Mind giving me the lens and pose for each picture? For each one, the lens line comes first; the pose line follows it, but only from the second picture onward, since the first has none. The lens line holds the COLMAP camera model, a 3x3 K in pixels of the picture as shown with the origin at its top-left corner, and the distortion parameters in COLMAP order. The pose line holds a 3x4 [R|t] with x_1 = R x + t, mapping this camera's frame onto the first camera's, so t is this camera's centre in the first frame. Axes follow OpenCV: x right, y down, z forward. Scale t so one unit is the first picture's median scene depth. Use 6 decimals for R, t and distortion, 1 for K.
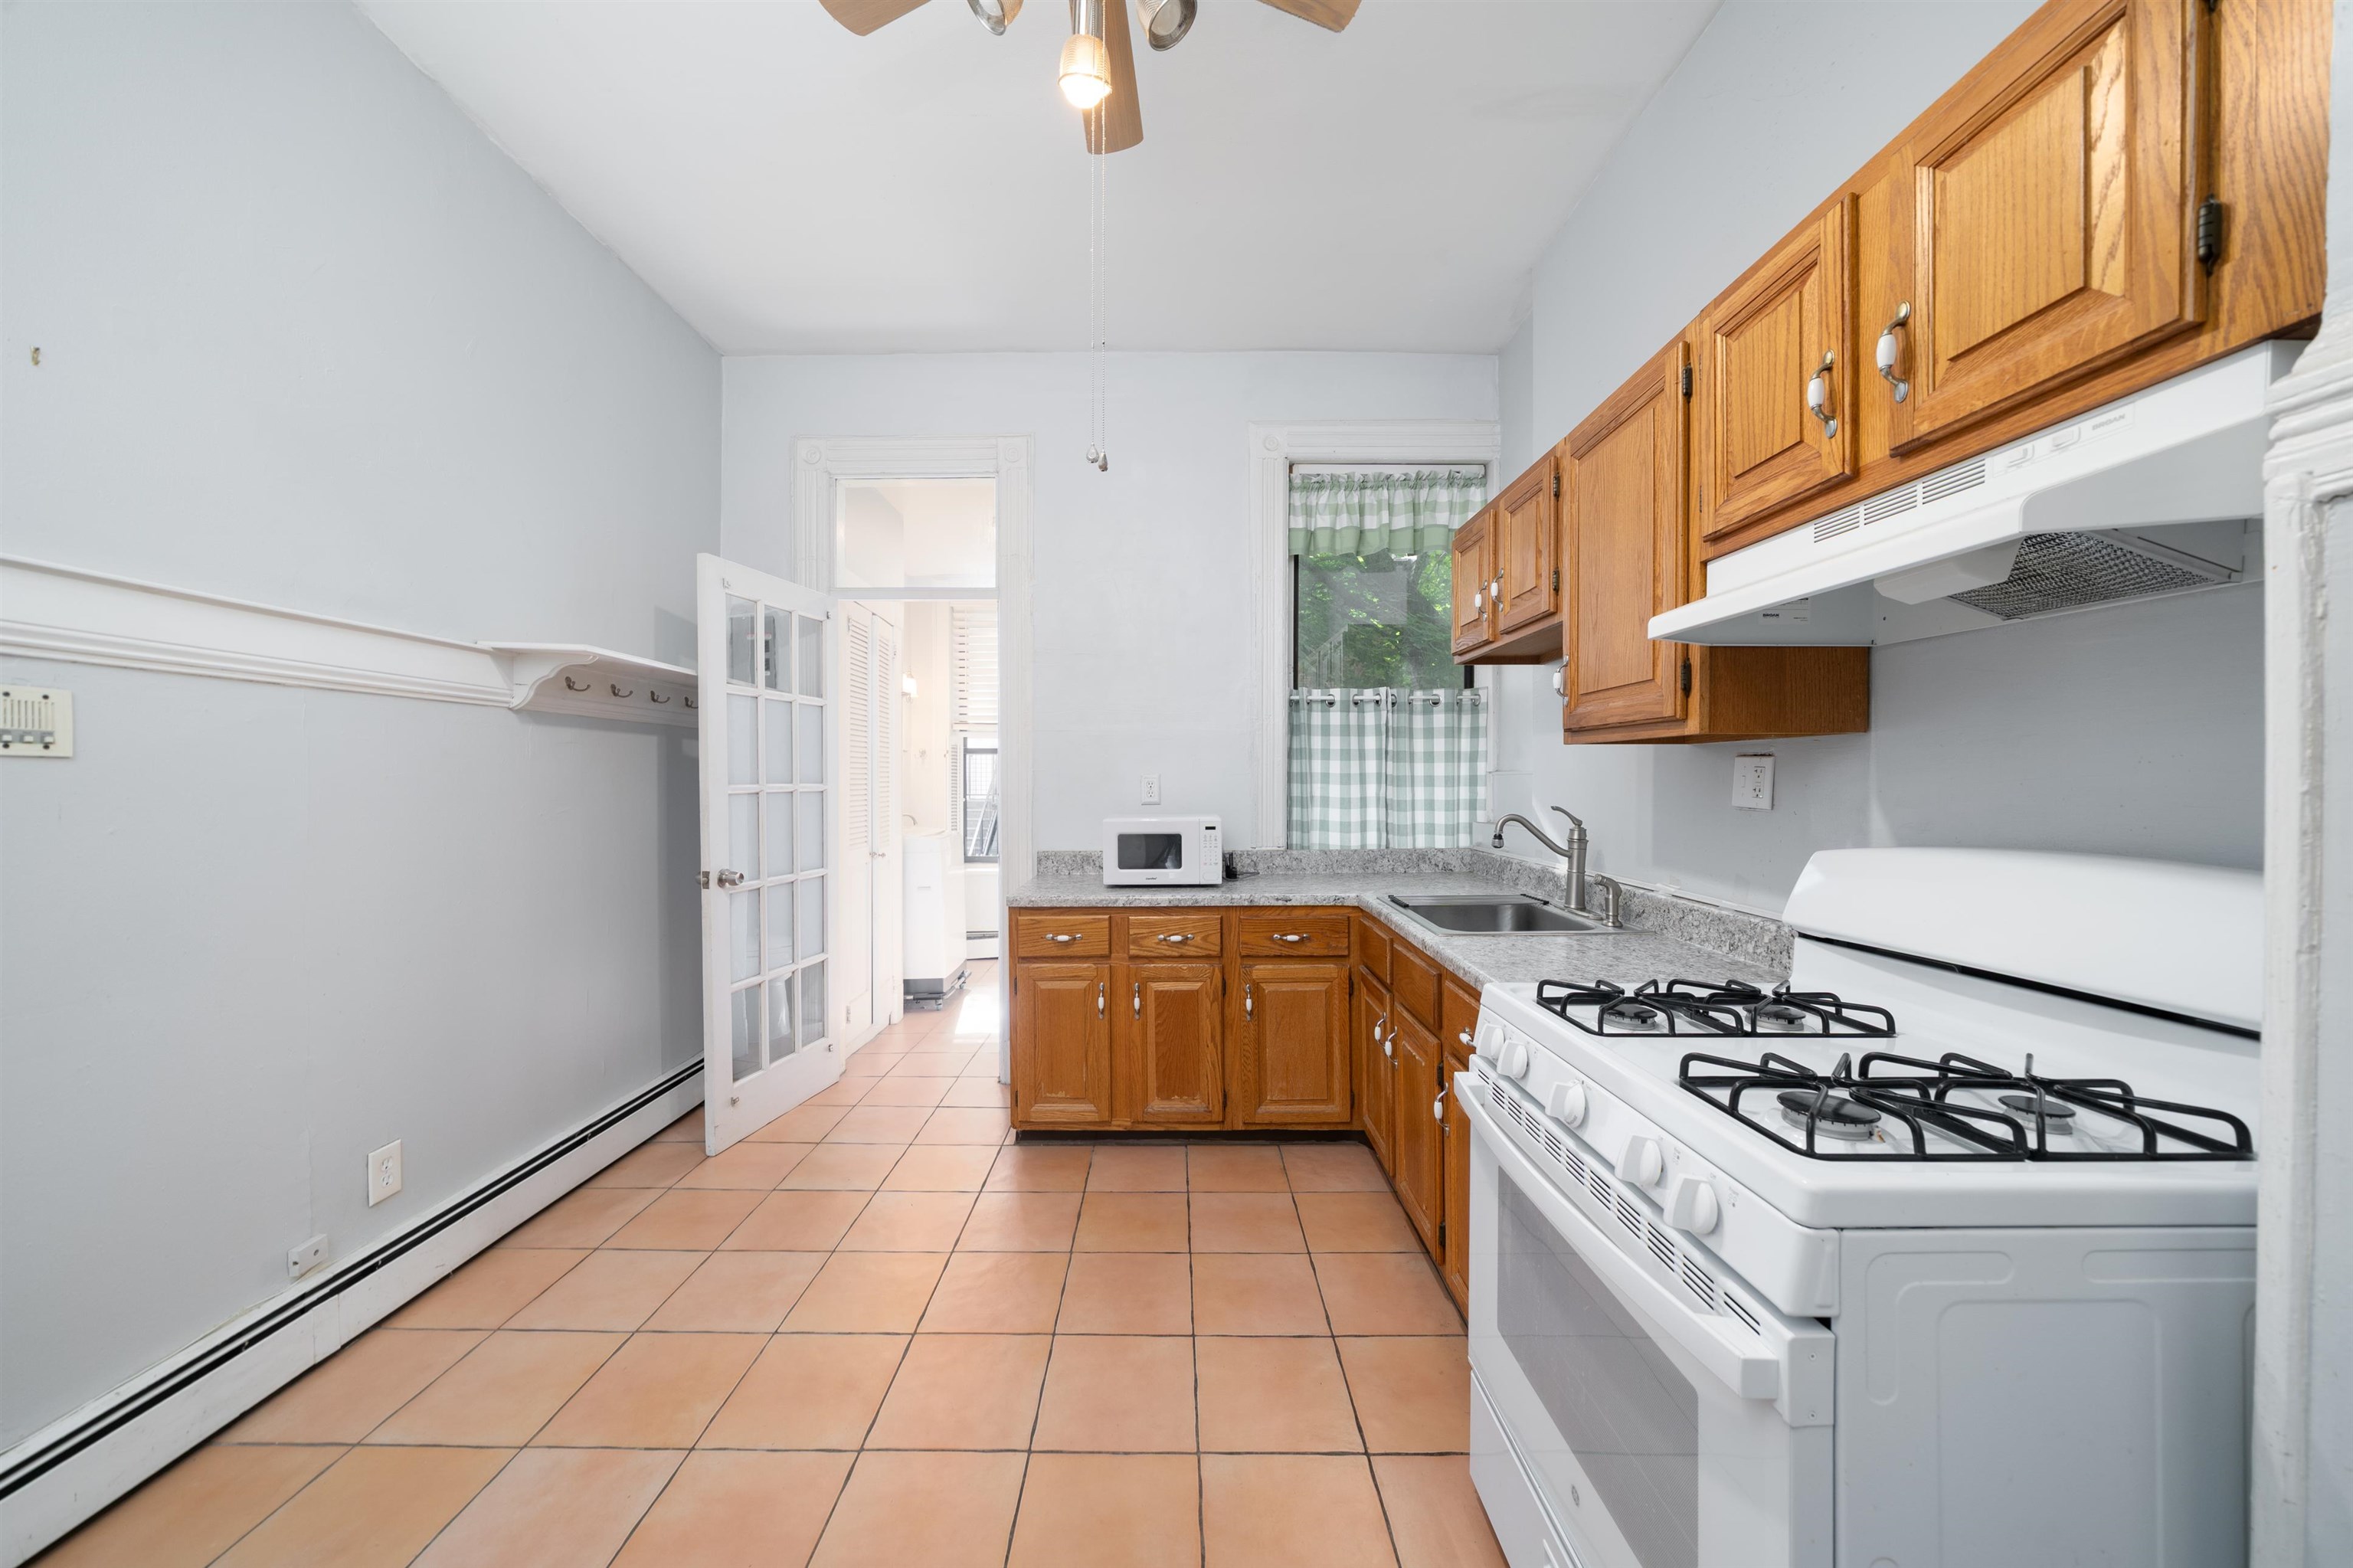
lens RADIAL K [[798.7, 0, 1172.0], [0, 798.7, 787.1], [0, 0, 1]] dist [-0.005640, 0.000272]
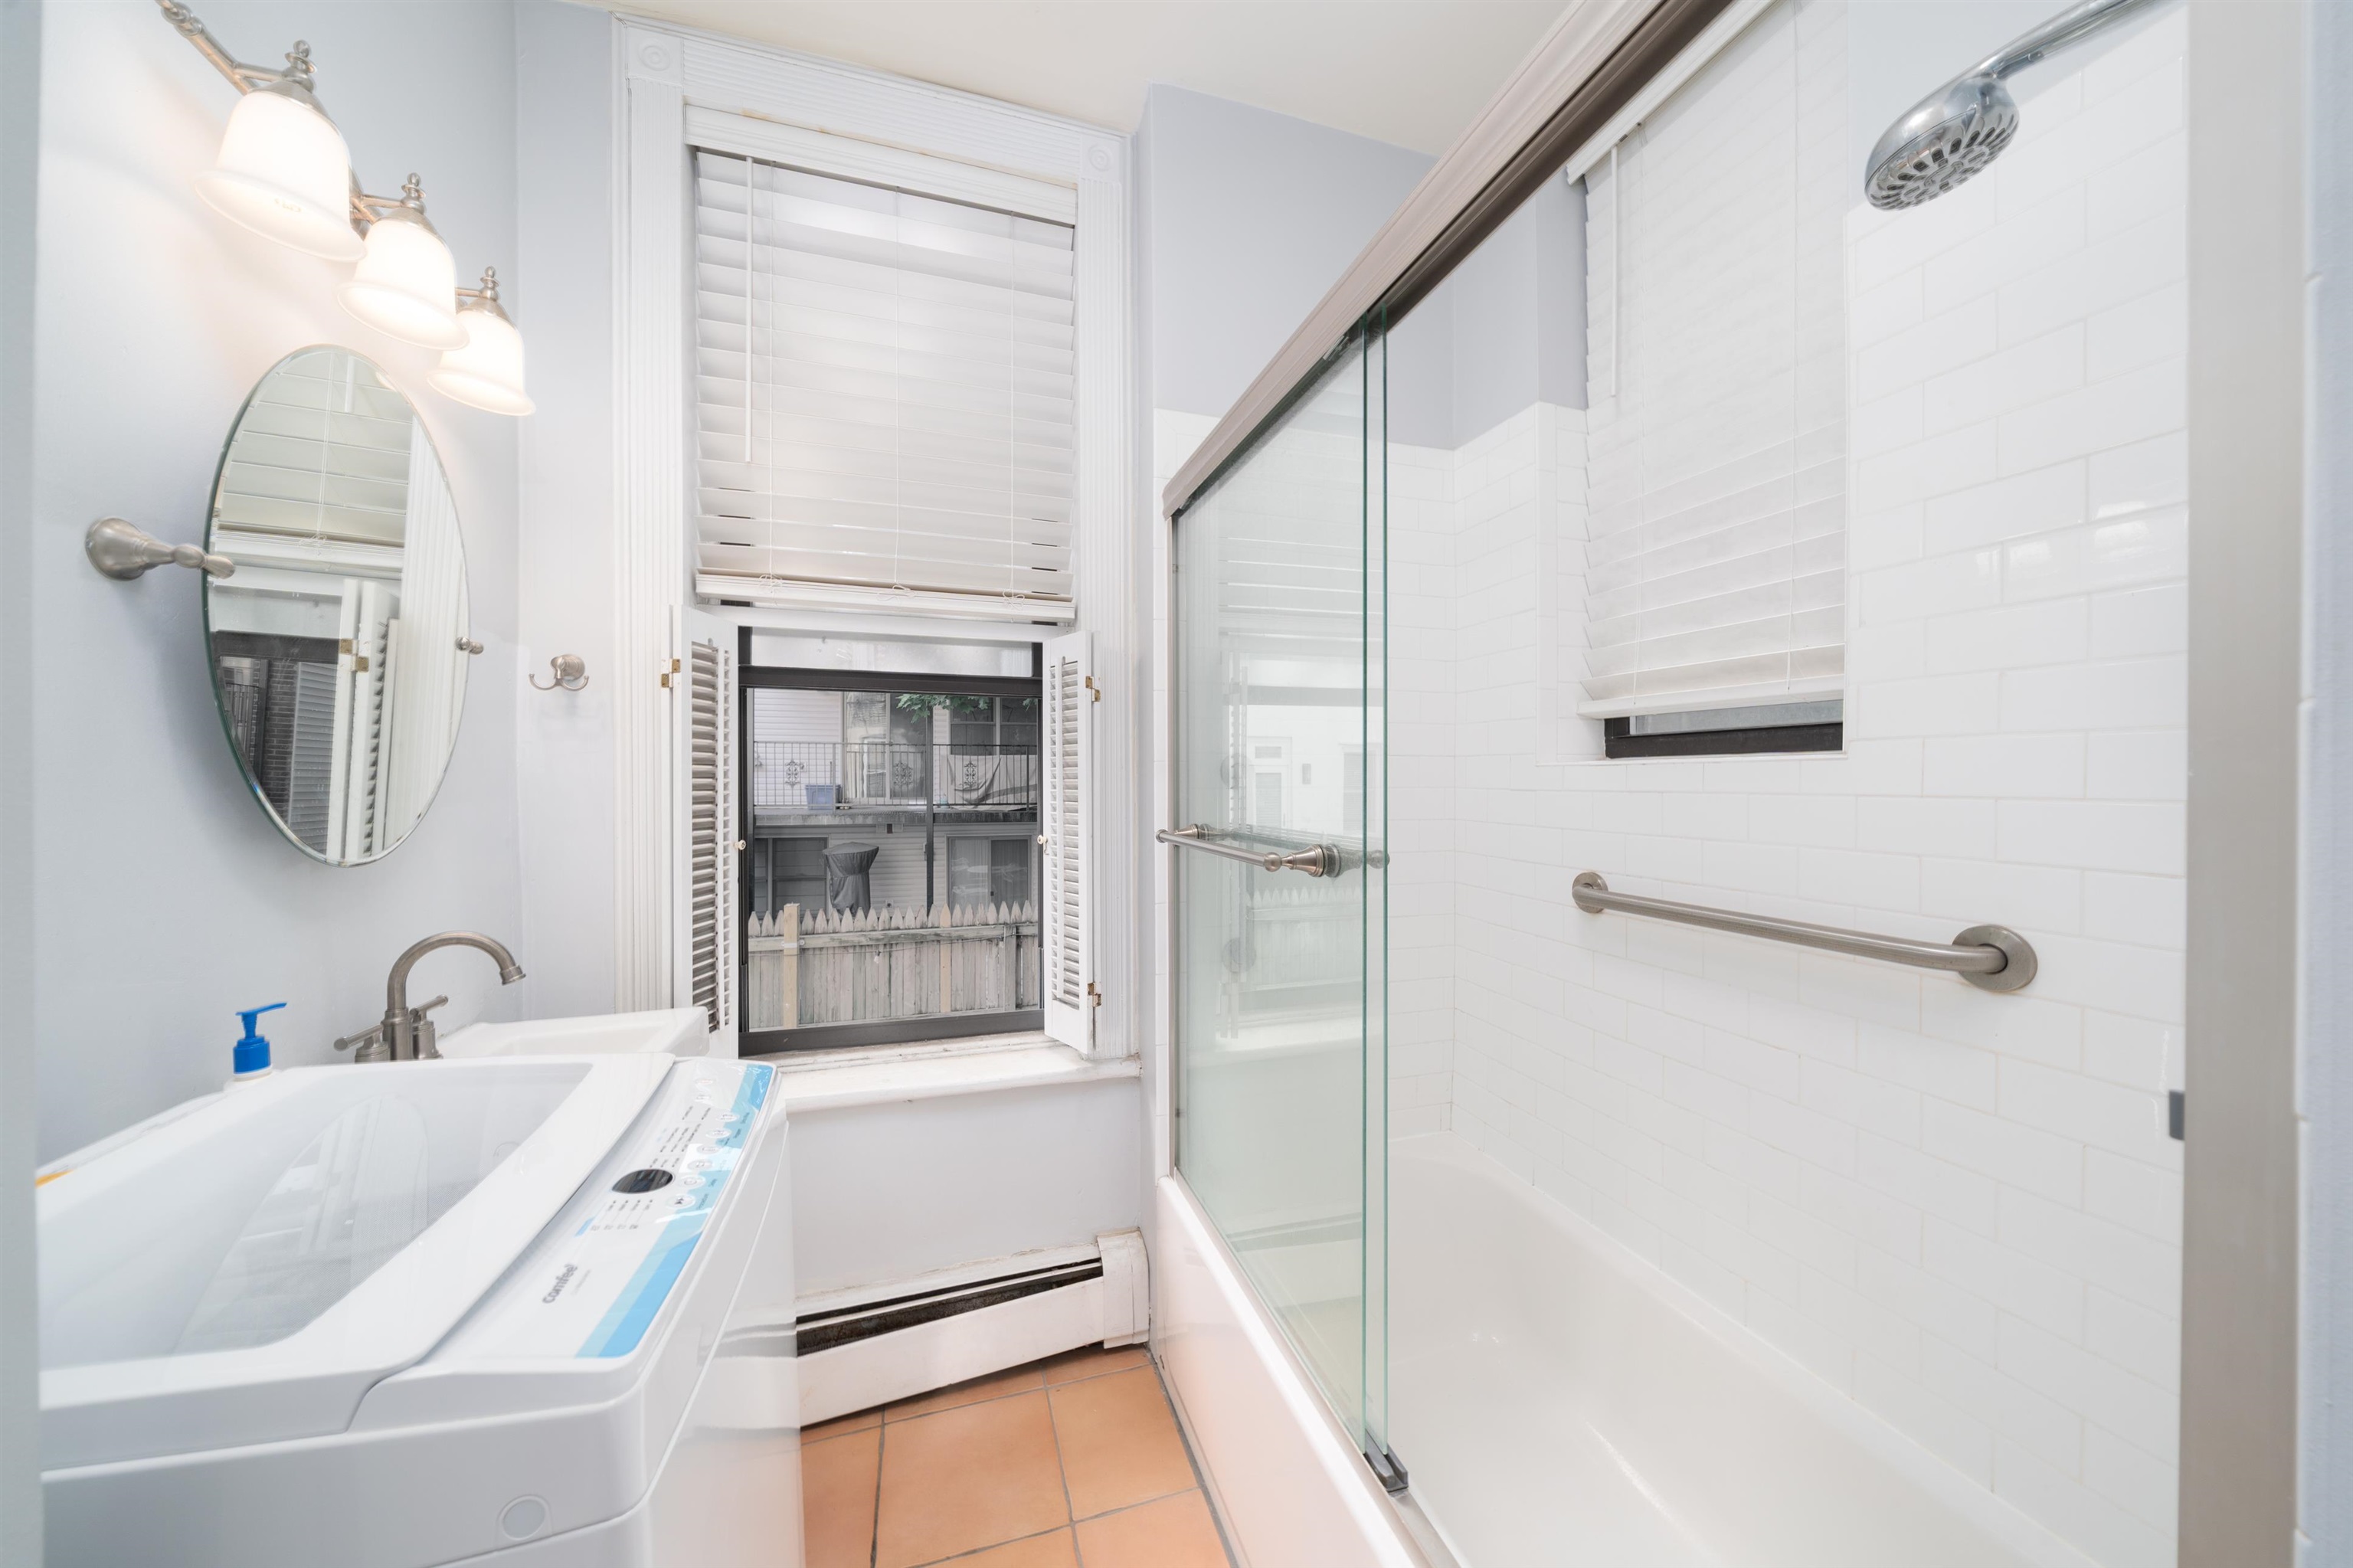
lens RADIAL K [[798.7, 0, 1172.0], [0, 798.7, 787.1], [0, 0, 1]] dist [-0.005640, 0.000272]
pose [[0.955488, -0.004548, 0.294994, -0.421456], [0.005713, 0.999979, -0.003085, -0.005411], [-0.294974, 0.004633, 0.955494, 1.452703]]
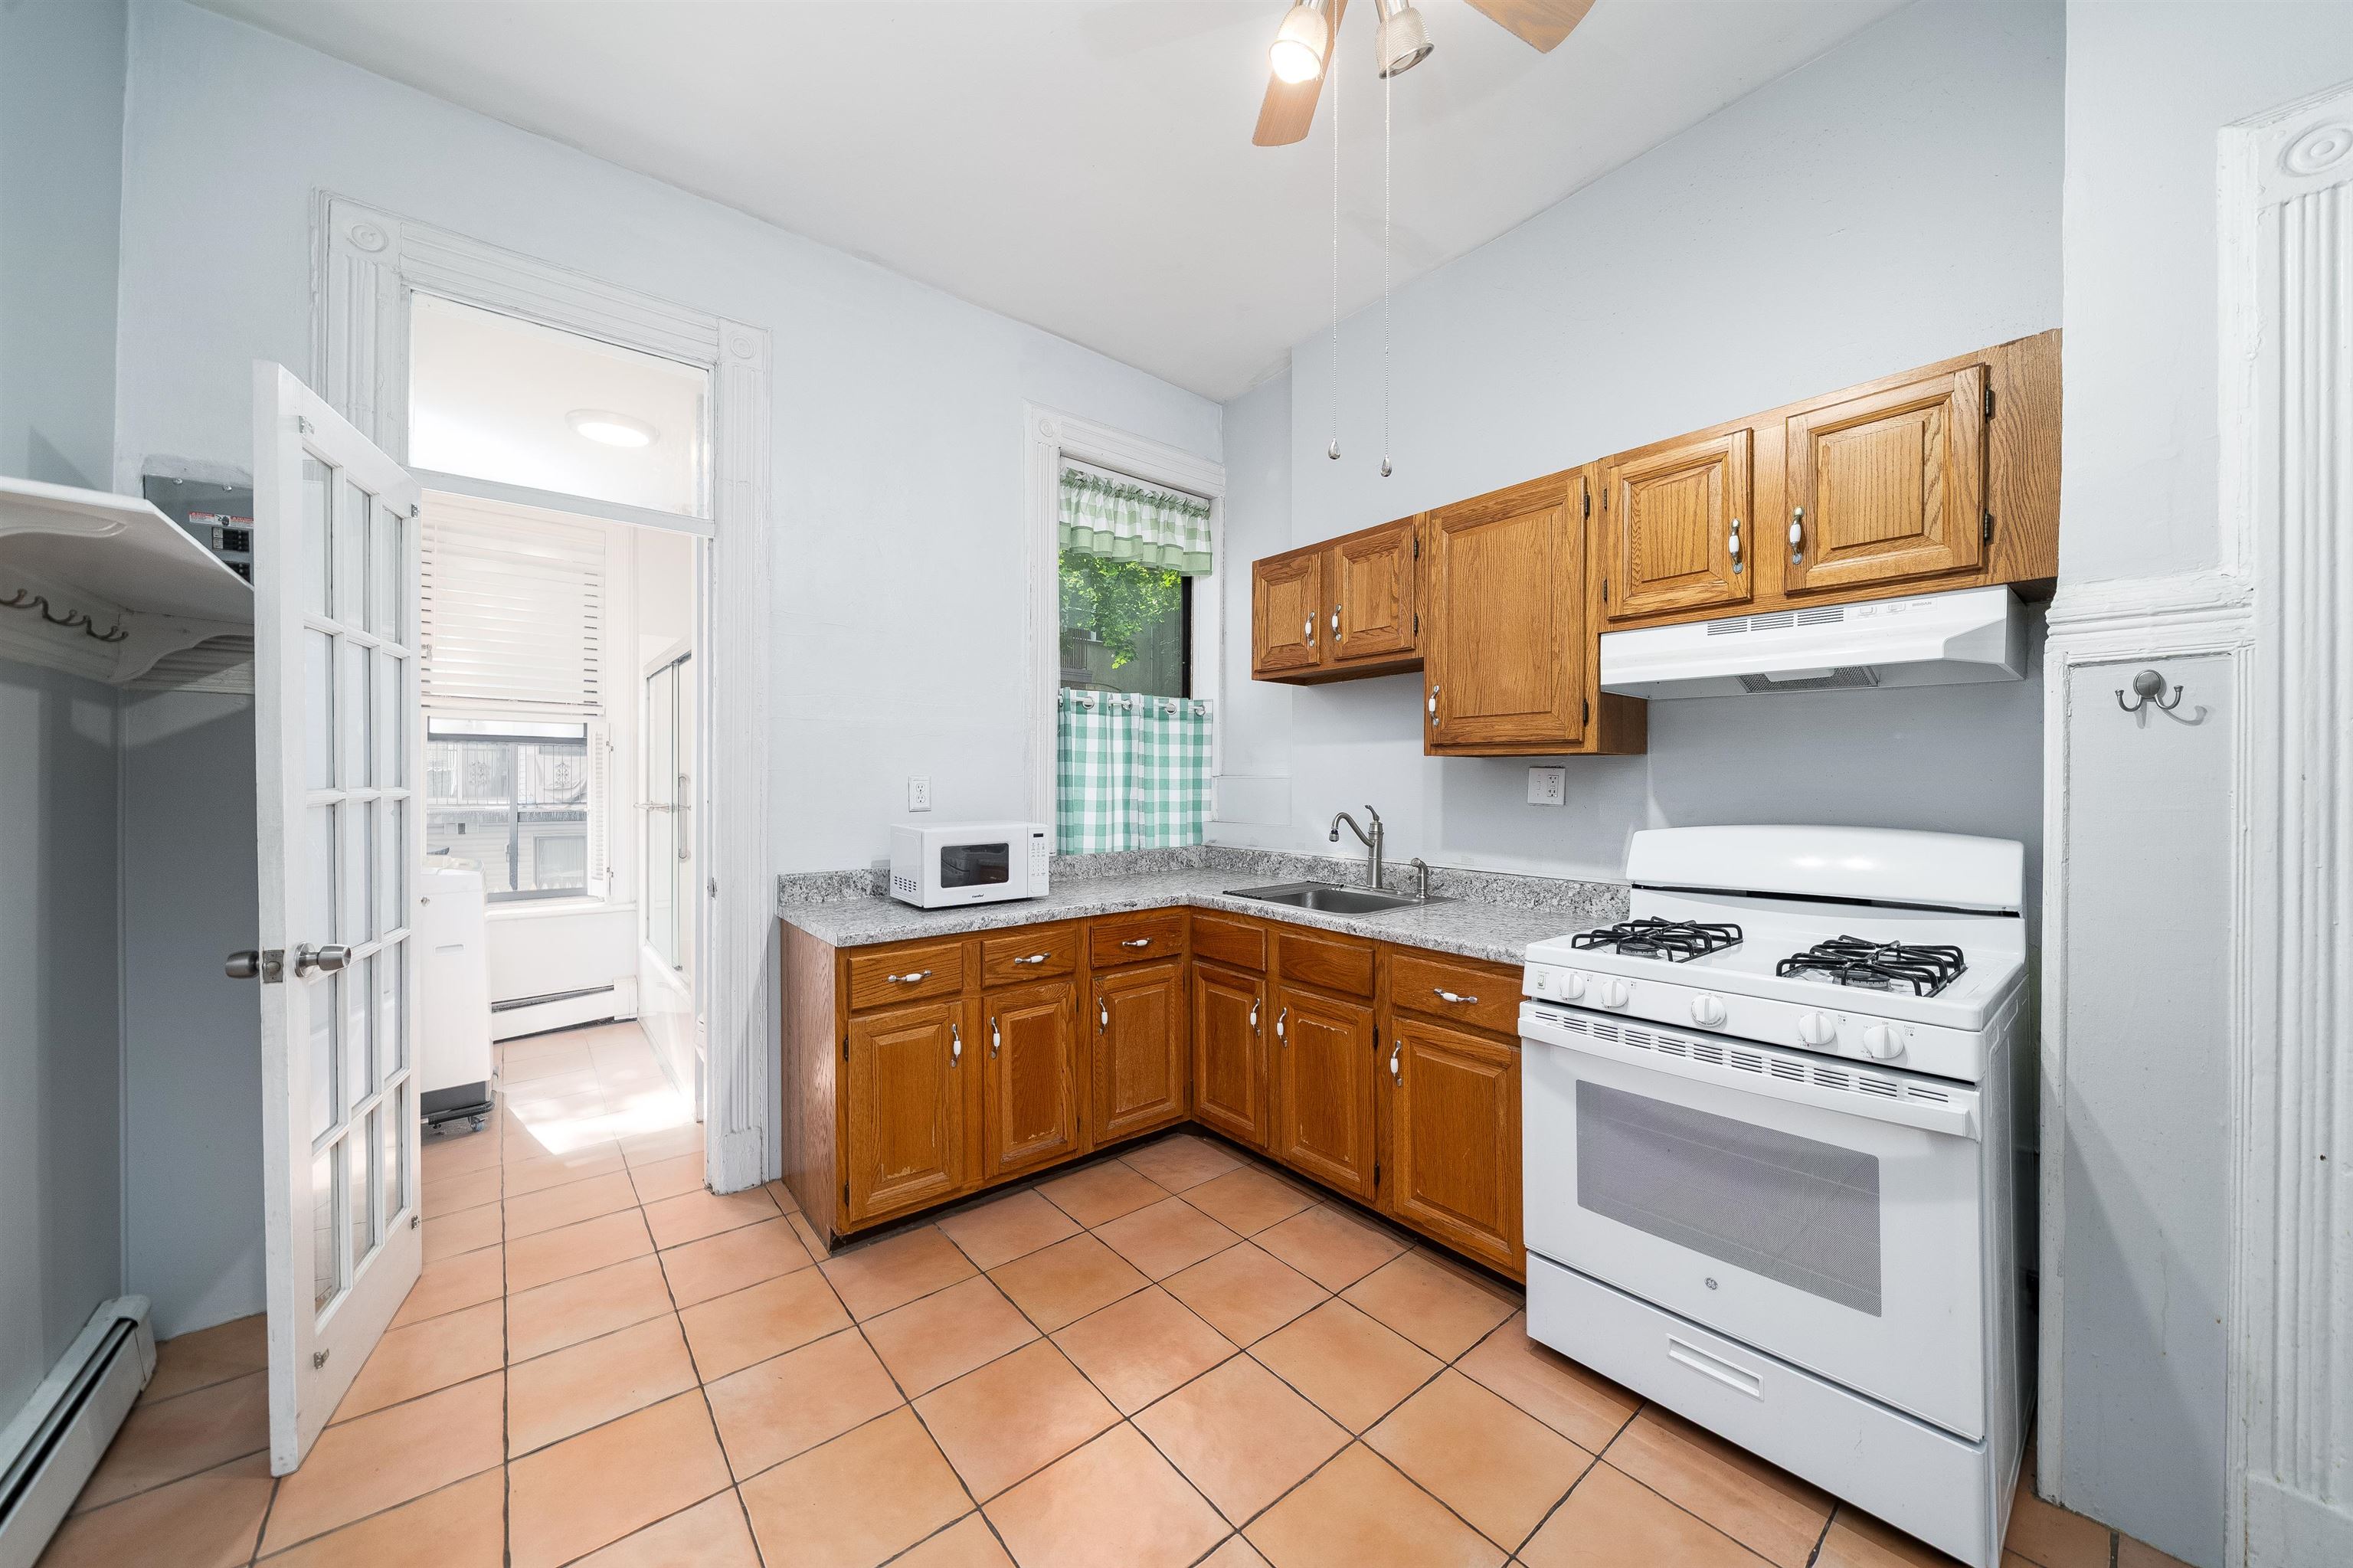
lens RADIAL K [[823.8, 0, 1176.5], [0, 823.8, 784.0], [0, 0, 1]] dist [-0.005307, 0.000074]
pose [[0.771637, 0.001339, 0.636062, -0.459060], [0.003168, 0.999977, -0.005947, -0.001740], [-0.636055, 0.006604, 0.771615, 0.180097]]
